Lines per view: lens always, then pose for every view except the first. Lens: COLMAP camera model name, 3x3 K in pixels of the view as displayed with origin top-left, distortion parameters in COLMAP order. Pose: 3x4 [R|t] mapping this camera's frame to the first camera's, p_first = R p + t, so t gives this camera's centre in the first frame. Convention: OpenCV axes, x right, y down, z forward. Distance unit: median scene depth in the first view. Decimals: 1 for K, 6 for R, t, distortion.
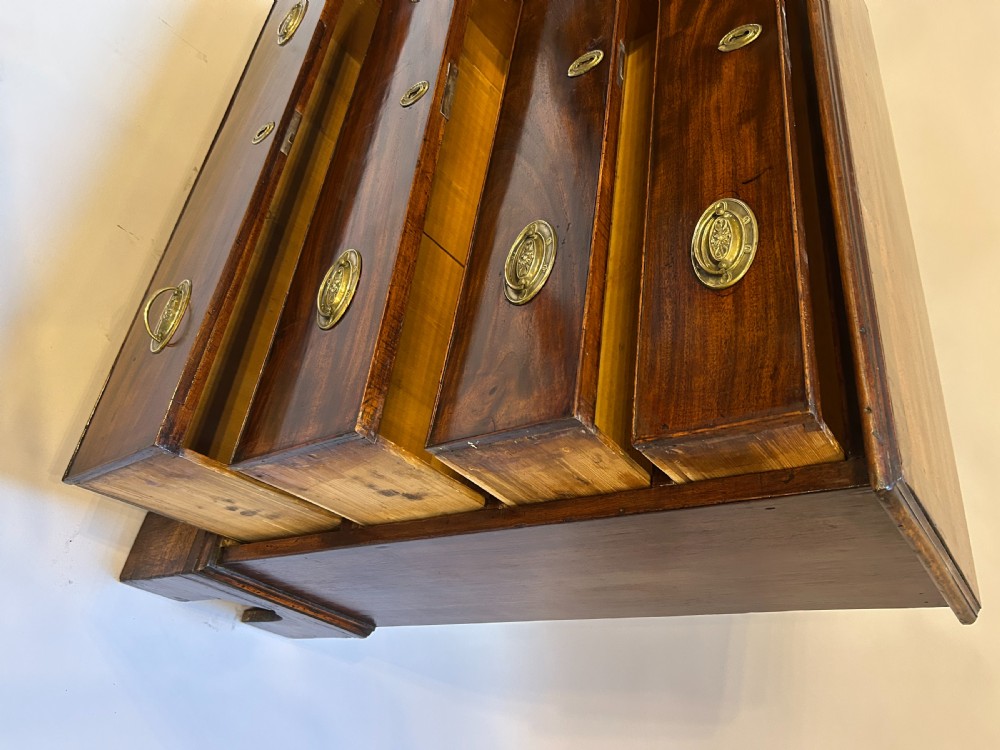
lens RADIAL K [[755.7, 0, 499.6], [0, 755.7, 403.0], [0, 0, 1]] dist [0.105090, -0.226348]
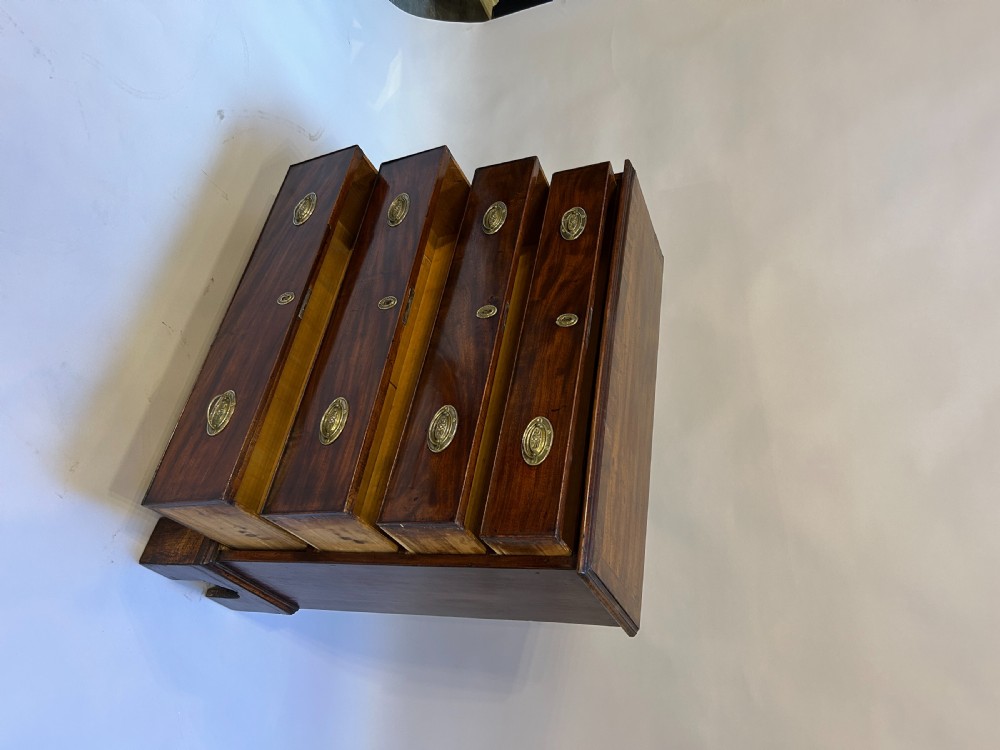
lens RADIAL K [[727.4, 0, 526.9], [0, 727.4, 377.1], [0, 0, 1]] dist [0.000755, -0.000297]
pose [[0.965317, 0.156074, 0.209295, -0.163081], [-0.148335, 0.987555, -0.052275, -0.253665], [-0.214849, 0.019416, 0.976454, -0.864398]]
